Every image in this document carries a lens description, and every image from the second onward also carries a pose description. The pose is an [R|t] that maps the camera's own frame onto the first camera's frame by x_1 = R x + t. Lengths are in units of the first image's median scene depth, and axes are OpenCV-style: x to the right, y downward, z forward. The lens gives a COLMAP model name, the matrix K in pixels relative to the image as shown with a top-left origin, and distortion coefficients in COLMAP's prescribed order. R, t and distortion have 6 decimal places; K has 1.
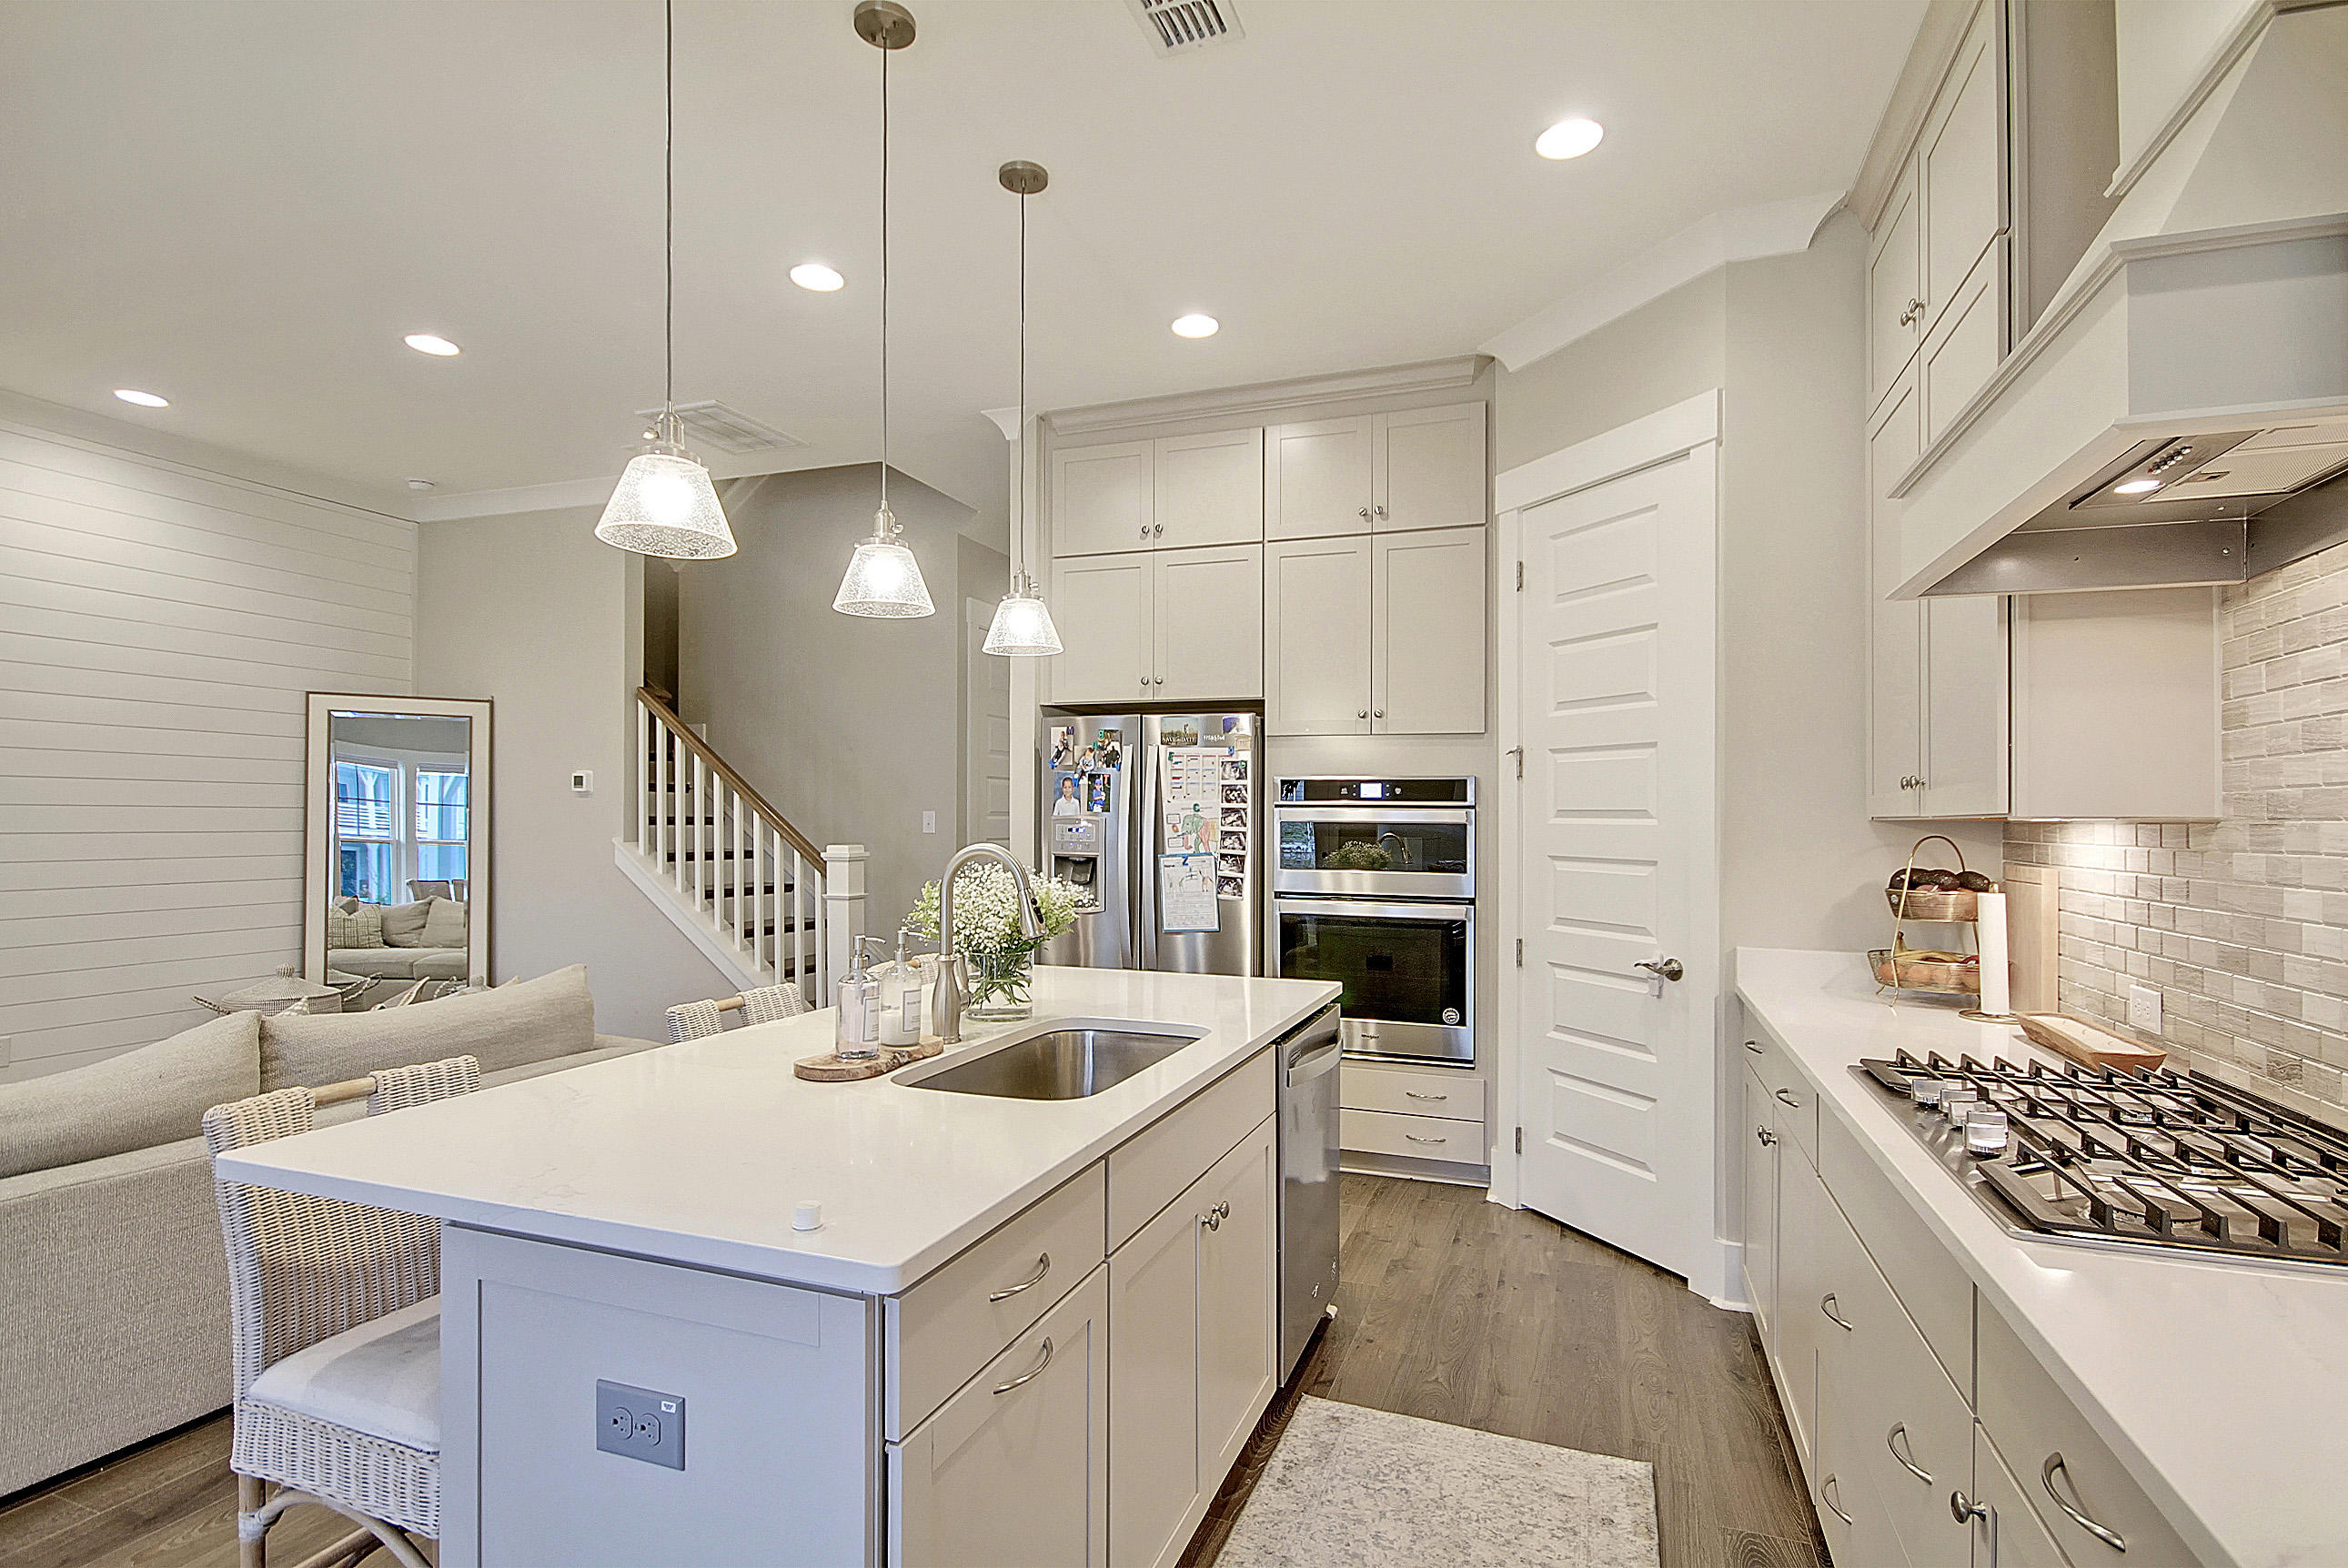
lens RADIAL K [[1127.0, 0, 1167.2], [0, 1127.0, 806.3], [0, 0, 1]] dist [0.001165, -0.000323]
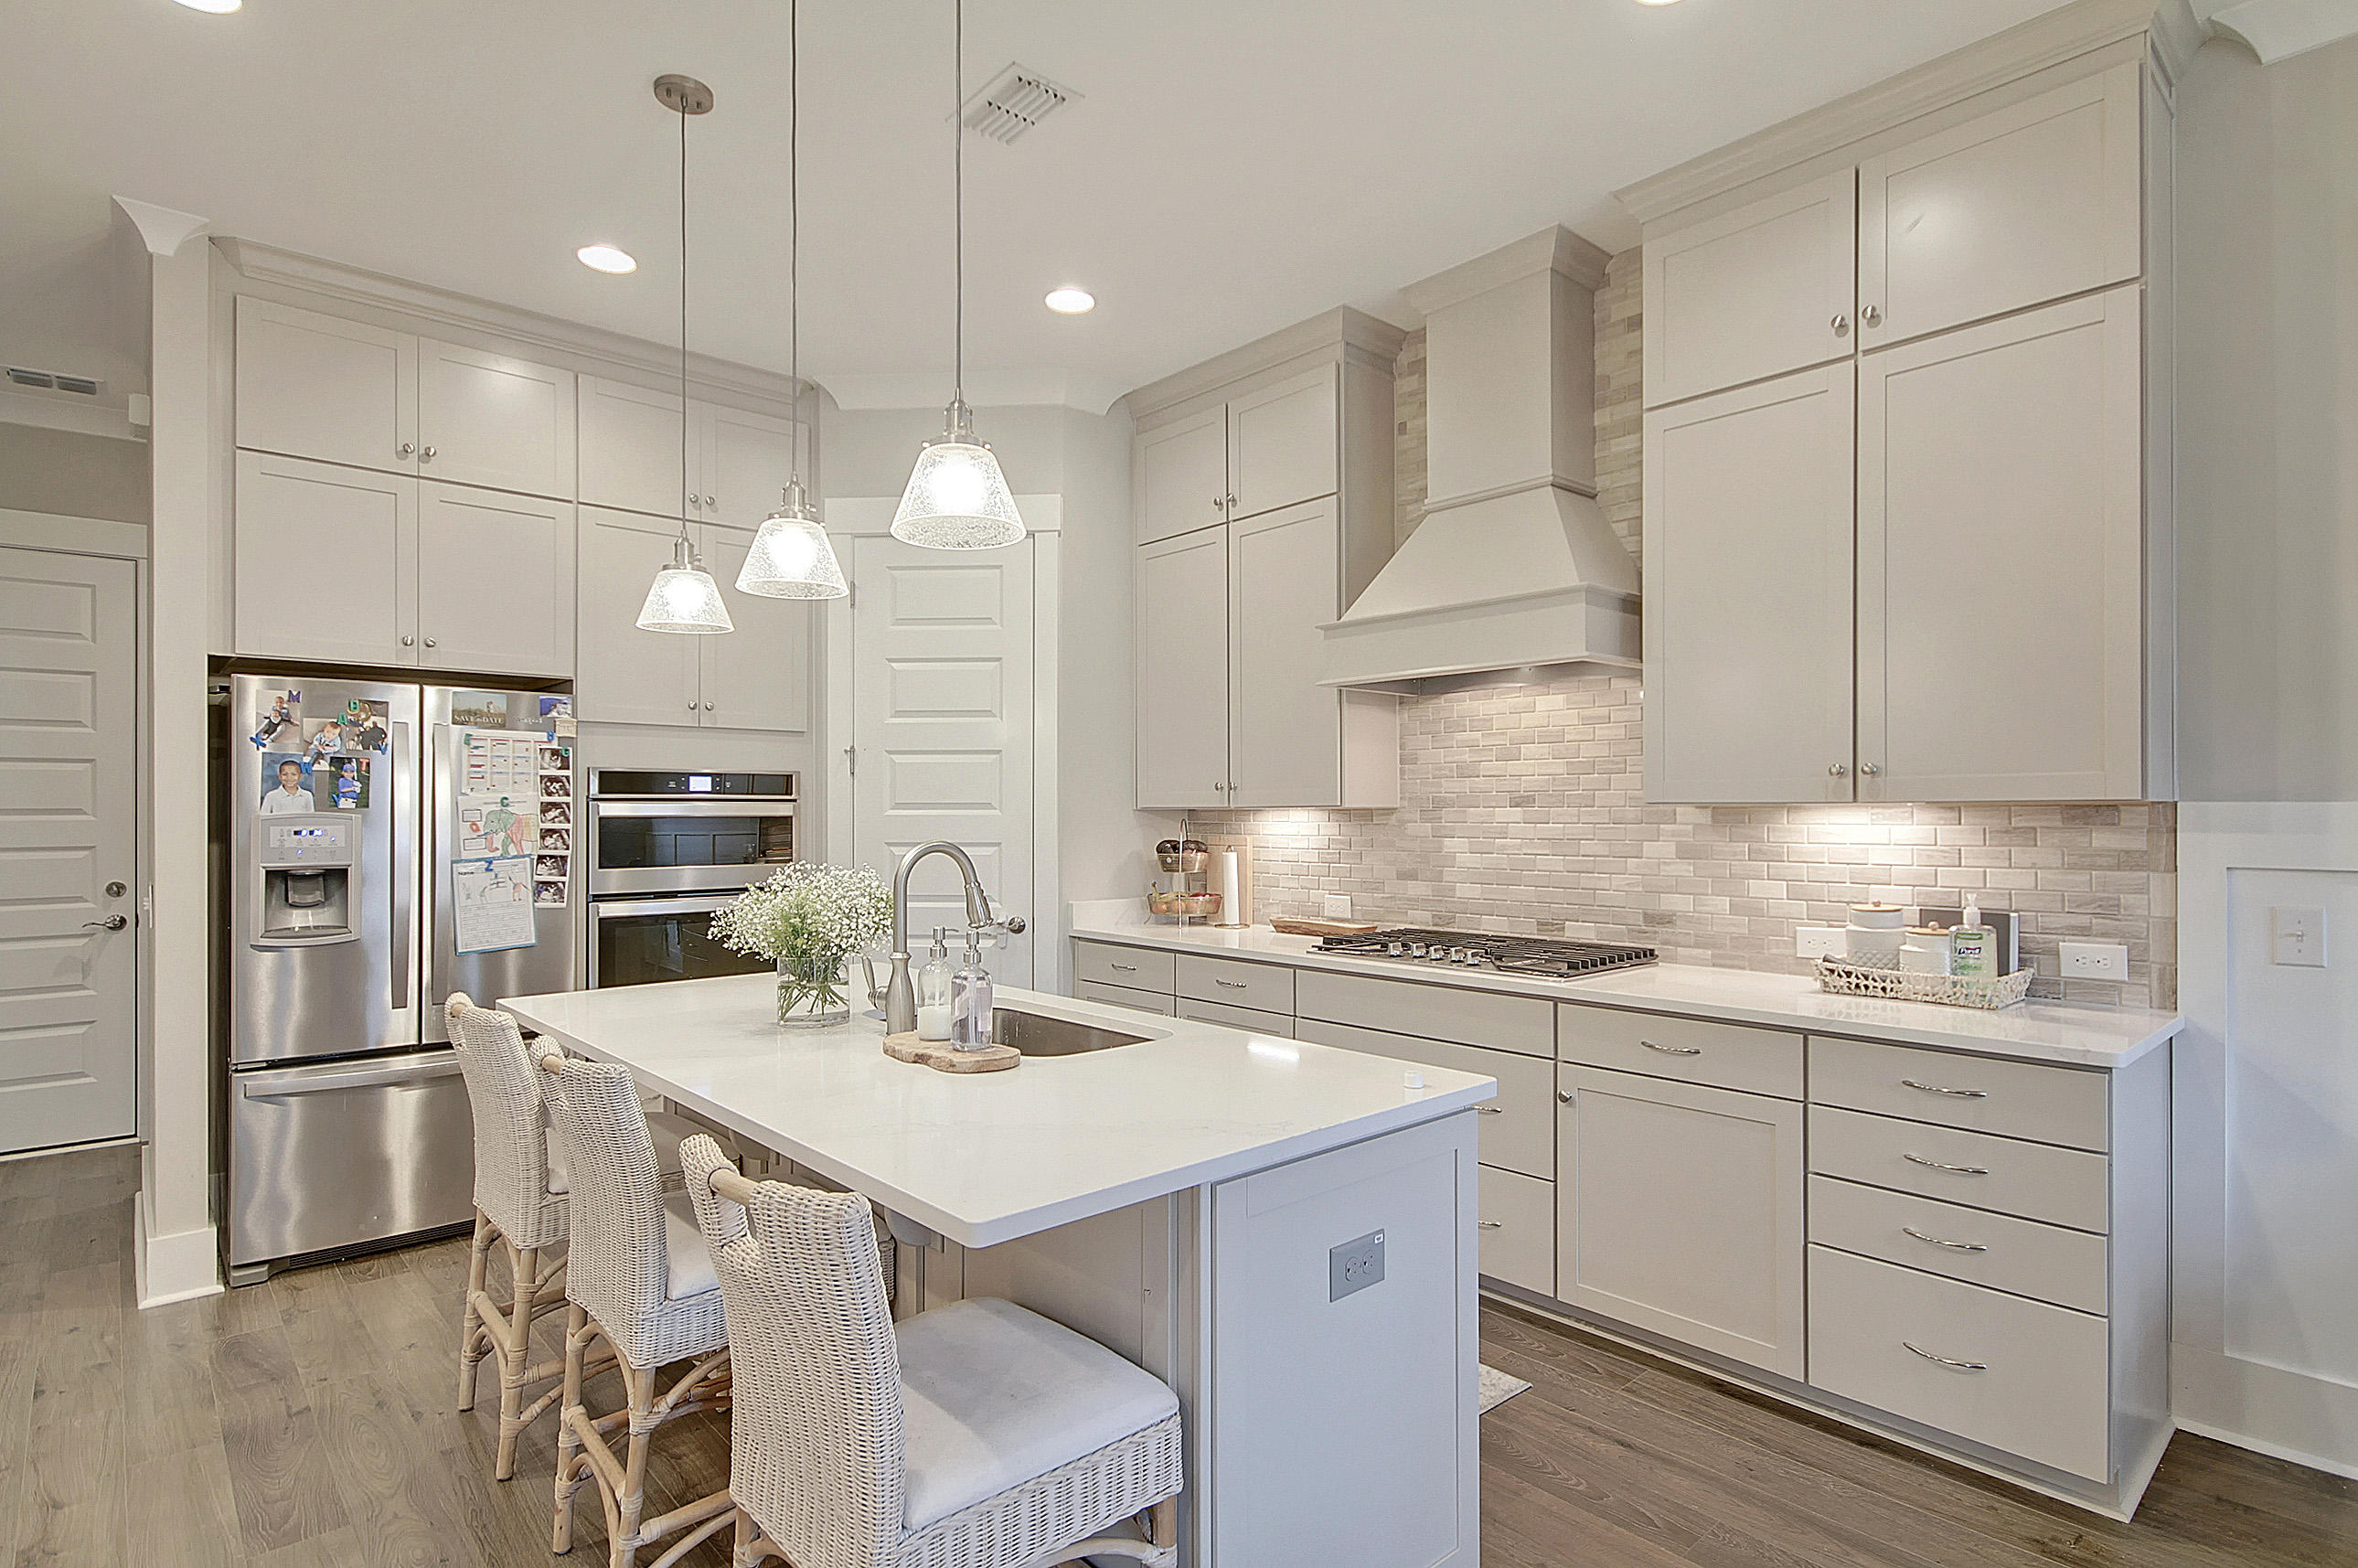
lens RADIAL K [[1171.8, 0, 1171.4], [0, 1171.8, 816.5], [0, 0, 1]] dist [-0.014267, 0.001602]
pose [[0.472542, -0.014364, 0.881191, -0.510972], [-0.001723, 0.999850, 0.017223, -0.003746], [-0.881306, -0.009657, 0.472446, 0.153559]]
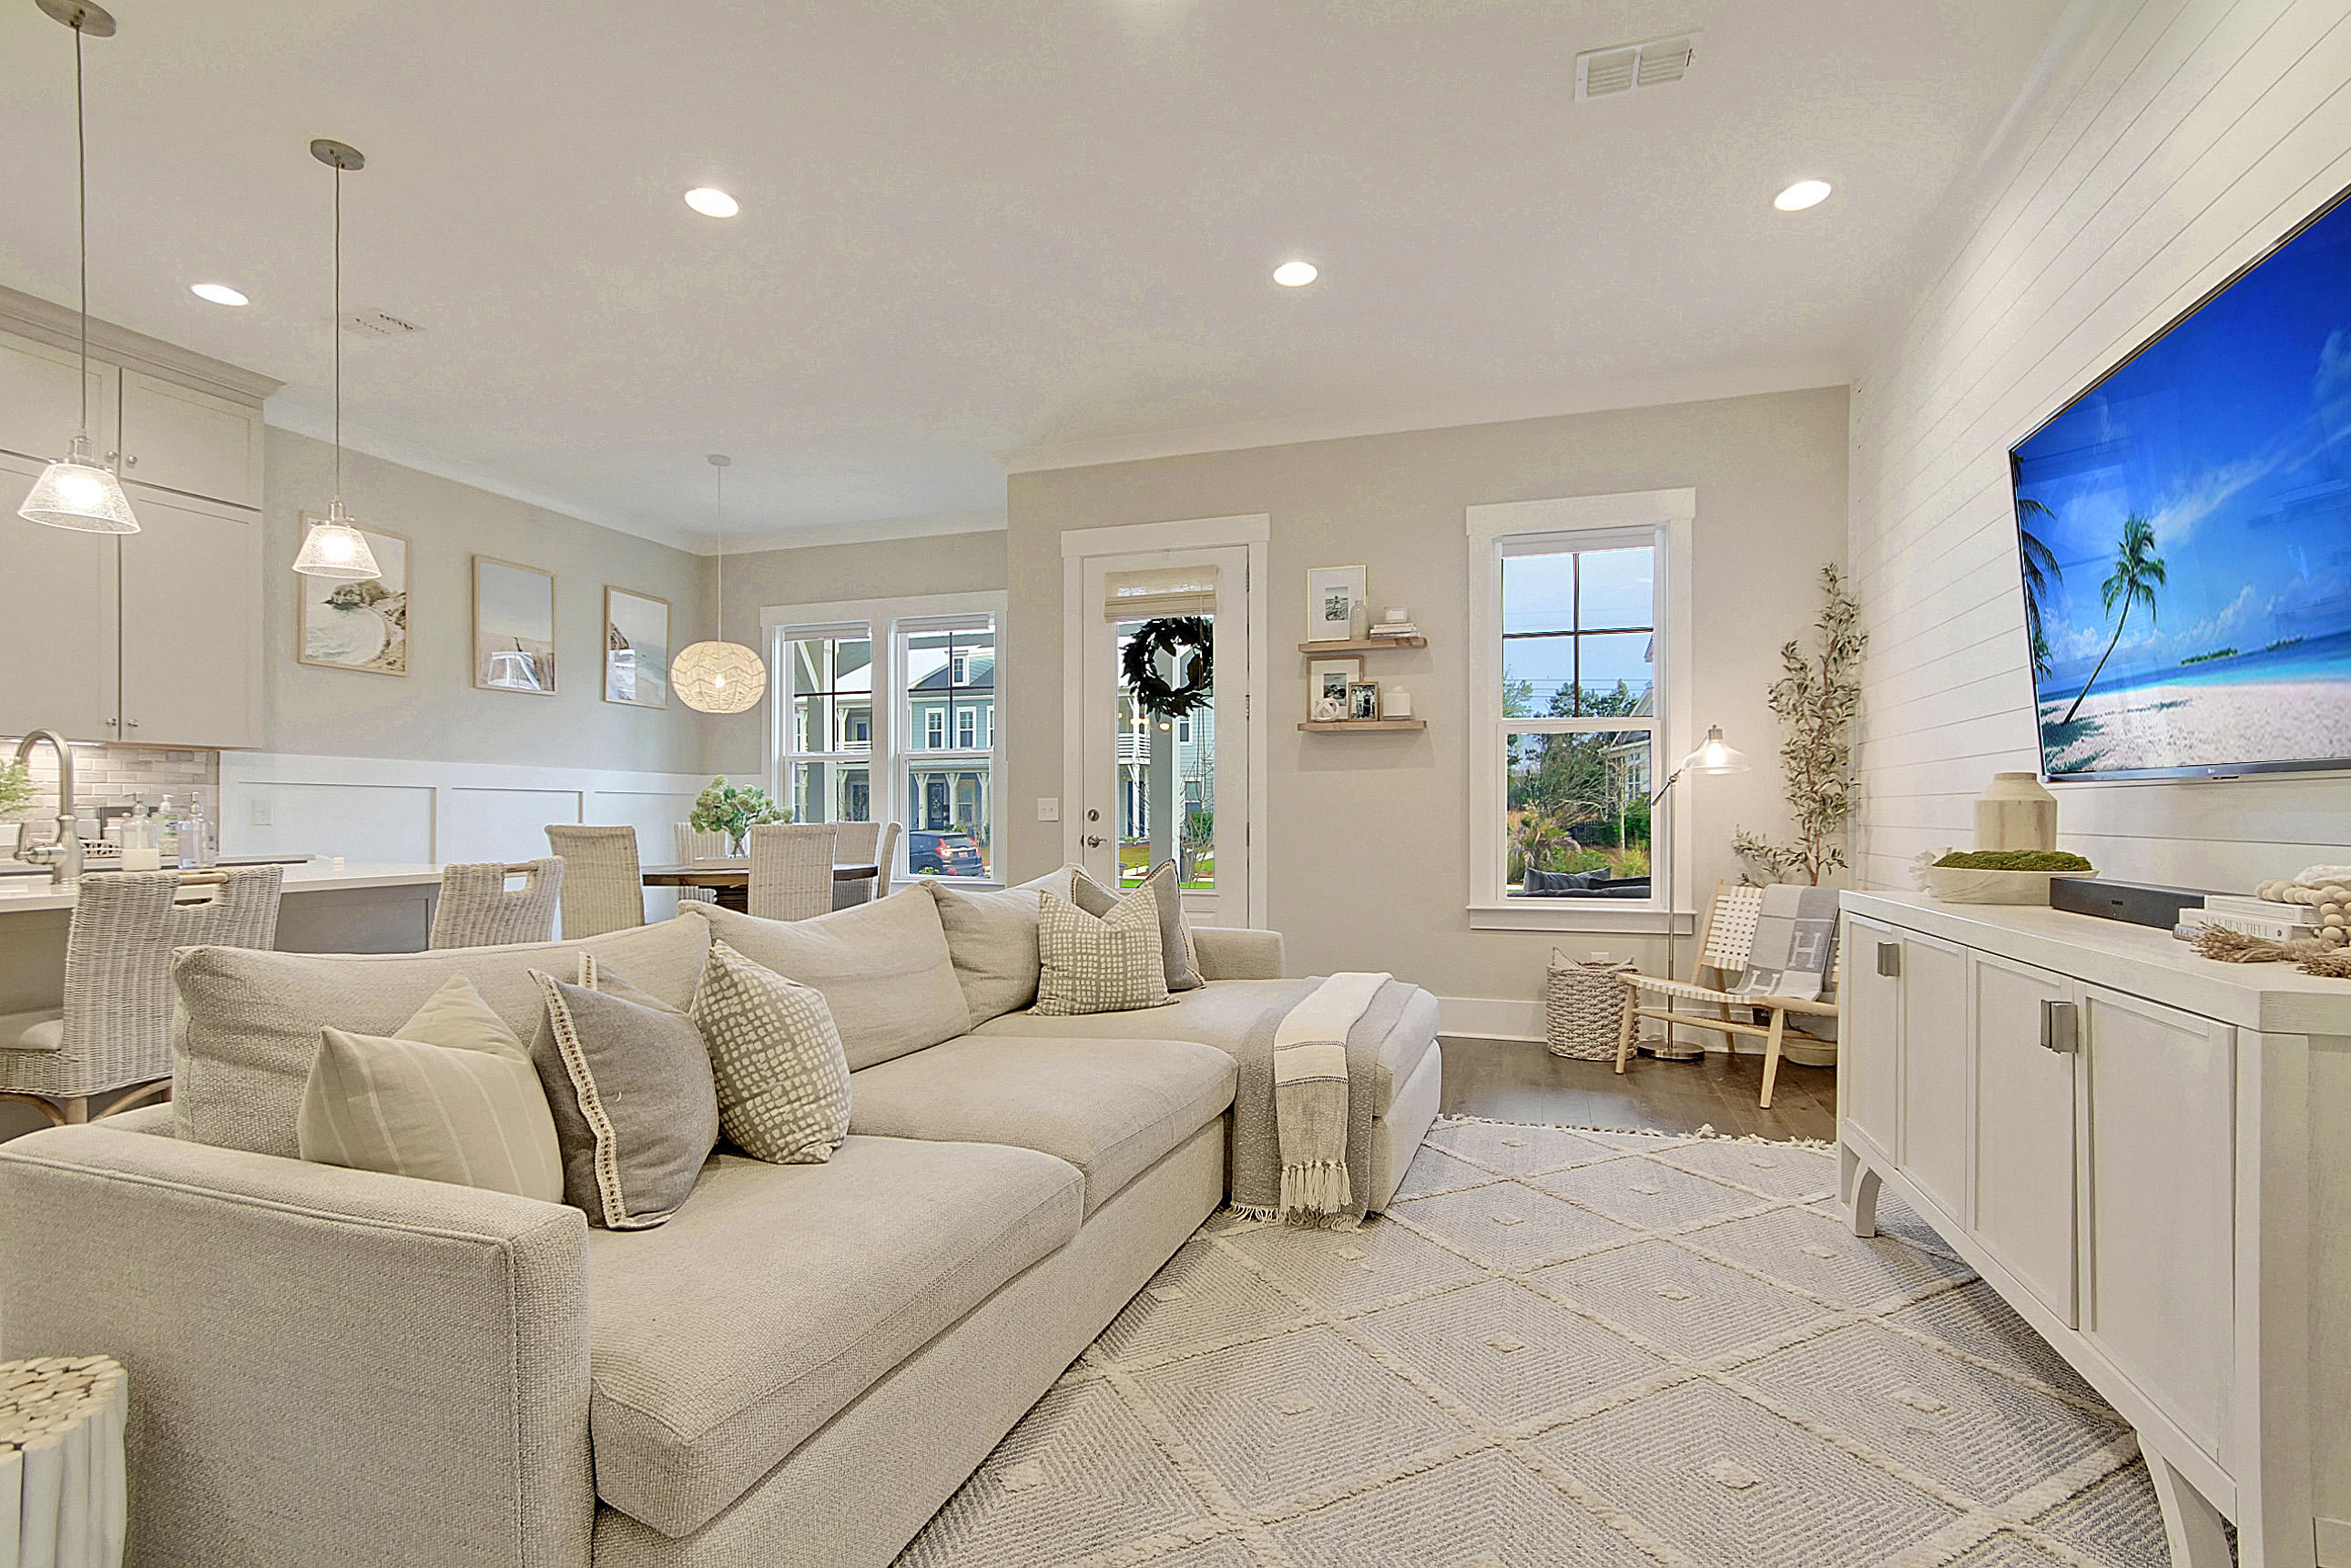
lens RADIAL K [[1128.6, 0, 1202.5], [0, 1128.6, 800.0], [0, 0, 1]] dist [0.001165, -0.000323]
pose [[-0.999014, -0.006129, -0.043961, -0.732927], [-0.005207, 0.999765, -0.021051, 0.069032], [0.044080, -0.020801, -0.998811, 1.205790]]
